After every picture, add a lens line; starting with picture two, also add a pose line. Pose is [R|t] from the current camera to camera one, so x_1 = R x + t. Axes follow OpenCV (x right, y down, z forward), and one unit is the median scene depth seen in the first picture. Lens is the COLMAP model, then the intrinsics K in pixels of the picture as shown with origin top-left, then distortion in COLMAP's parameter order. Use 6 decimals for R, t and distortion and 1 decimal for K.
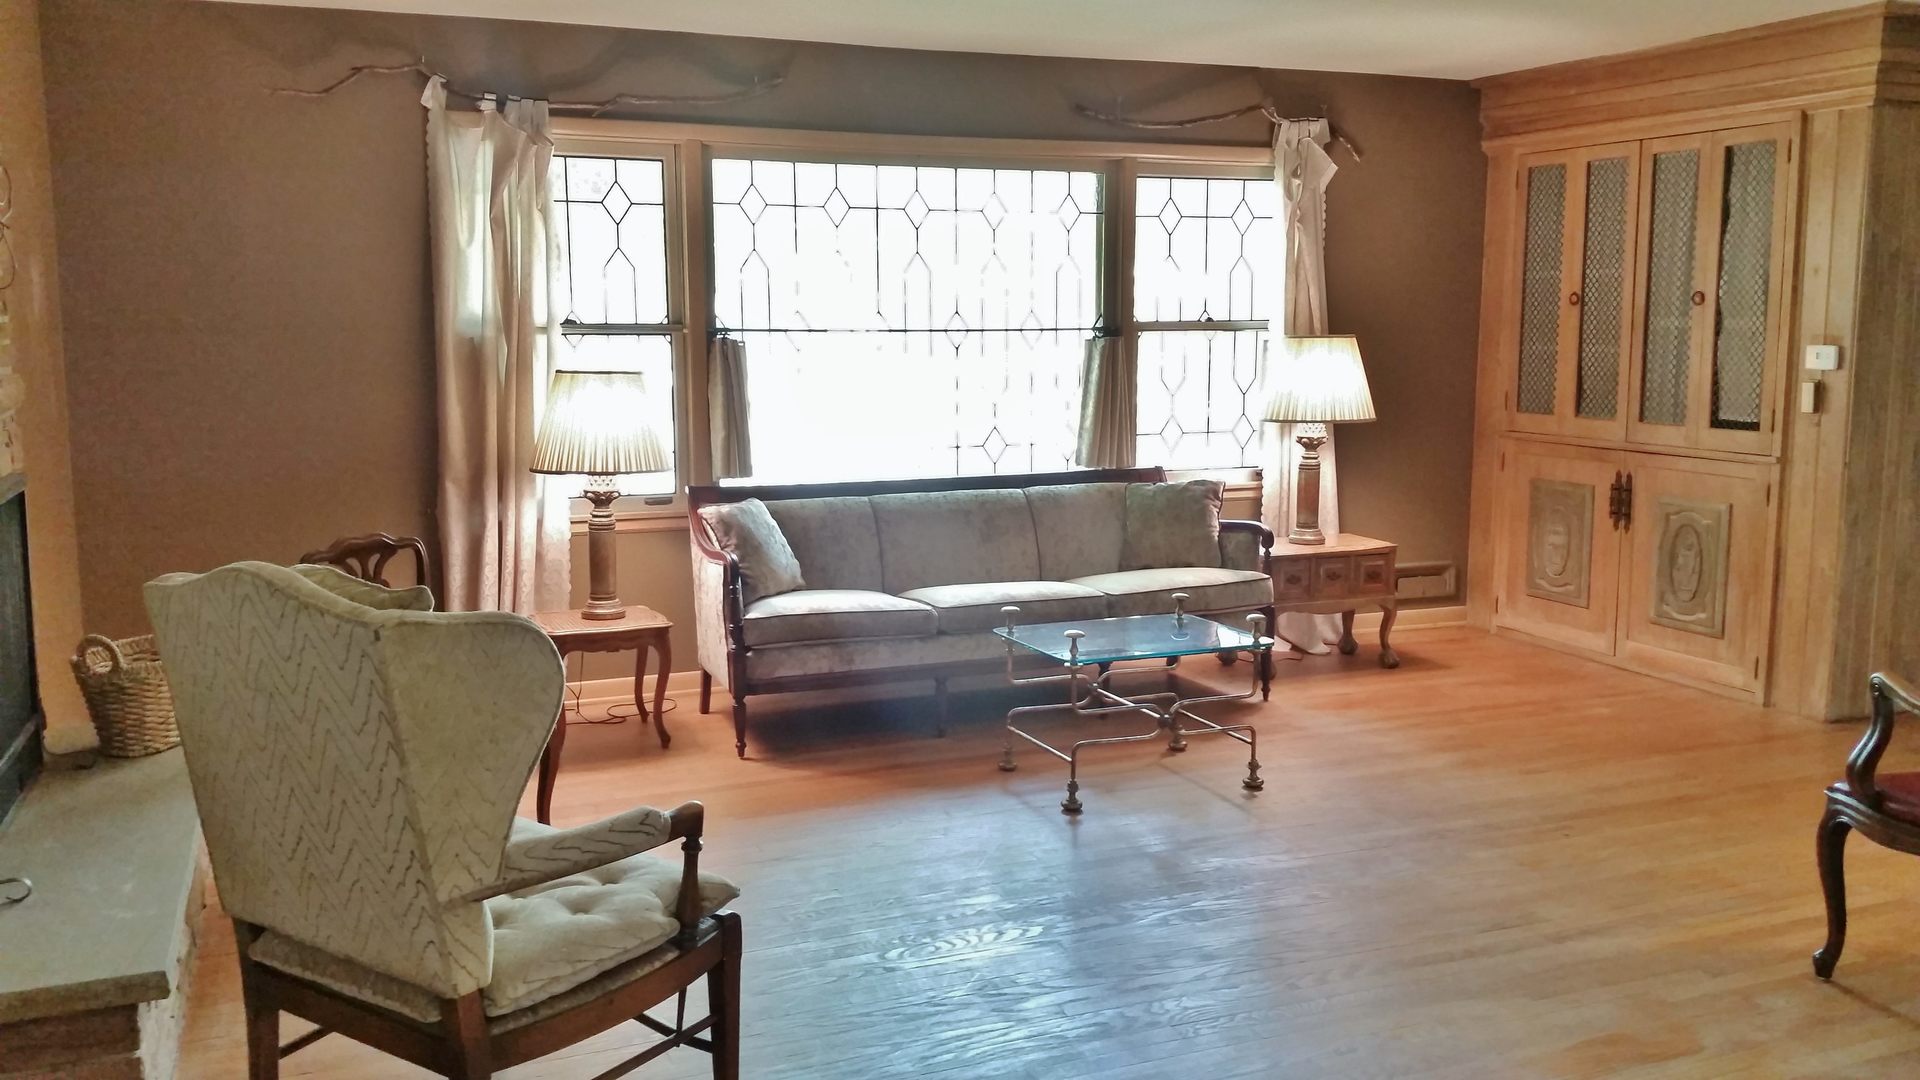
lens RADIAL K [[1564.9, 0, 960.0], [0, 1564.9, 540.0], [0, 0, 1]] dist [0.124715, -0.277600]
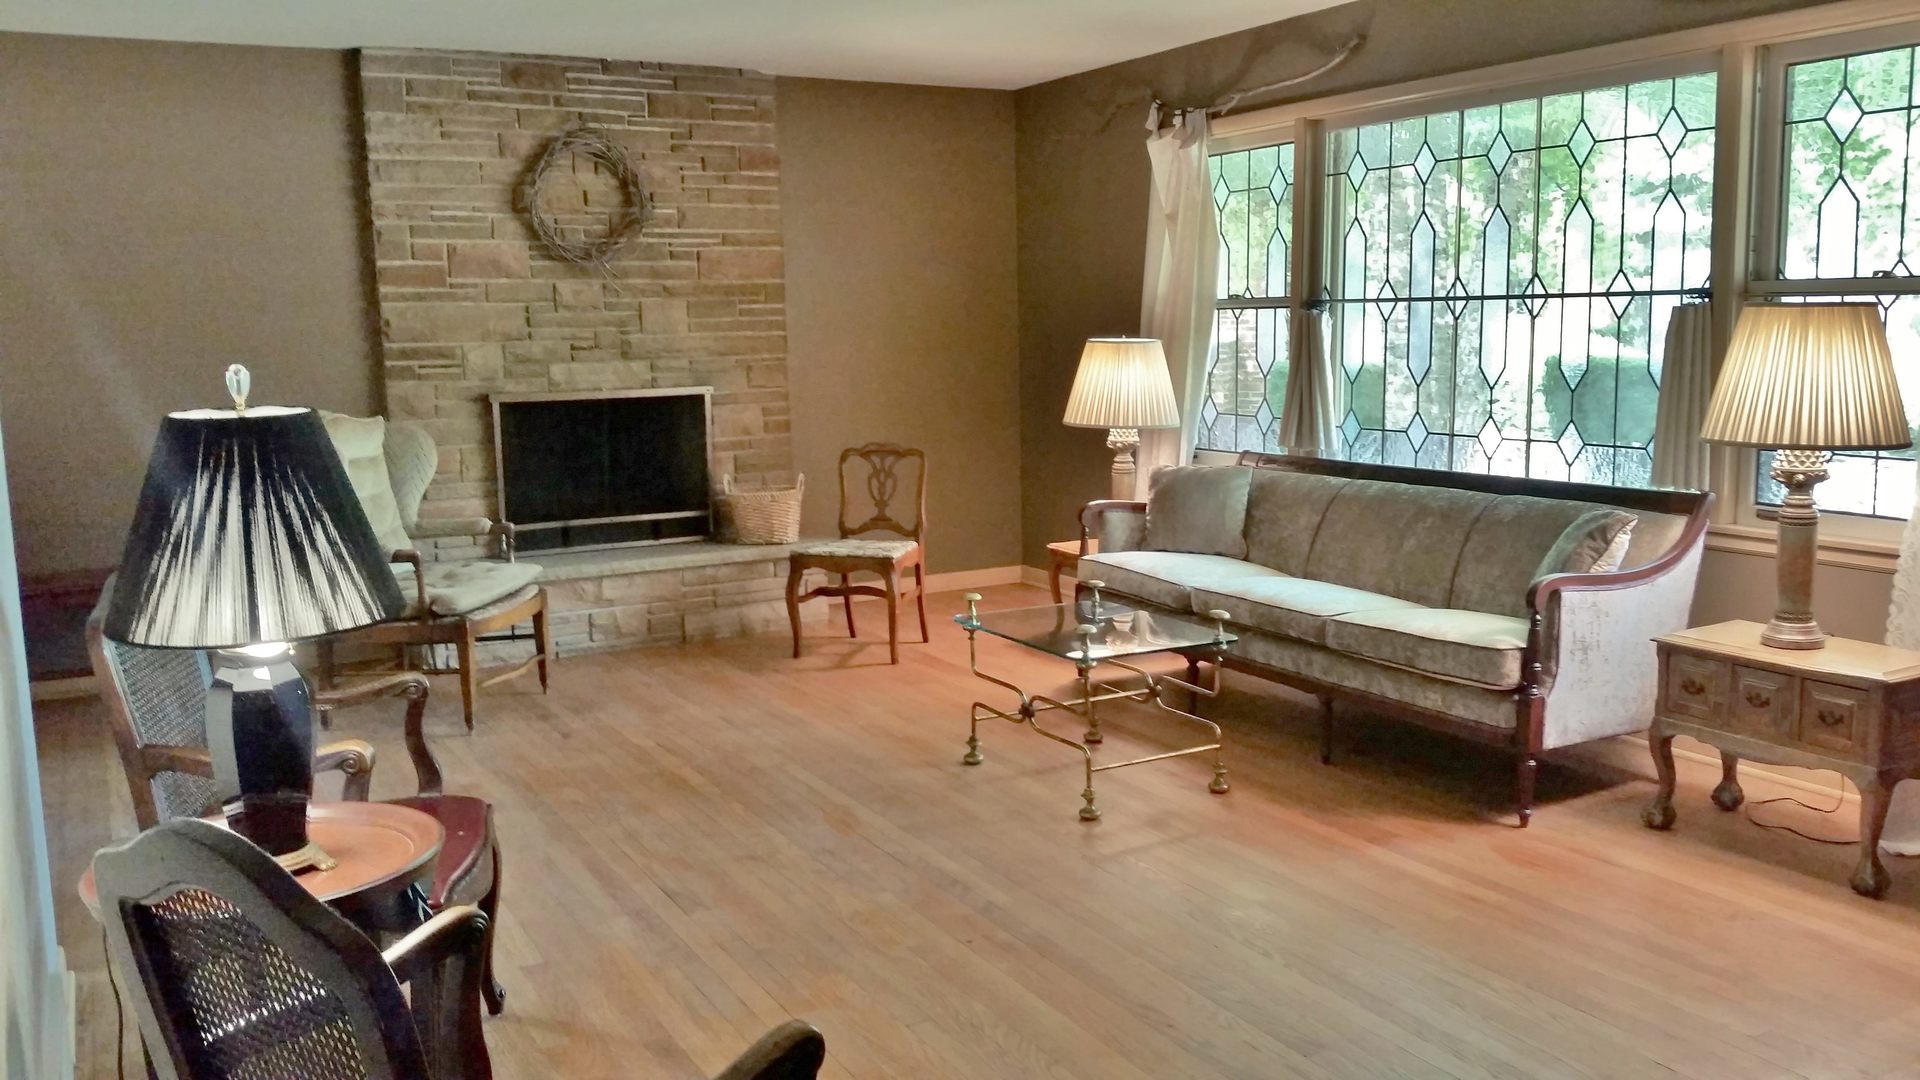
lens RADIAL K [[1564.9, 0, 960.0], [0, 1564.9, 540.0], [0, 0, 1]] dist [0.124715, -0.277600]
pose [[0.122254, 0.136322, -0.983092, 0.897473], [-0.126731, 0.984558, 0.120765, -0.082062], [0.984374, 0.109824, 0.137643, 0.695867]]
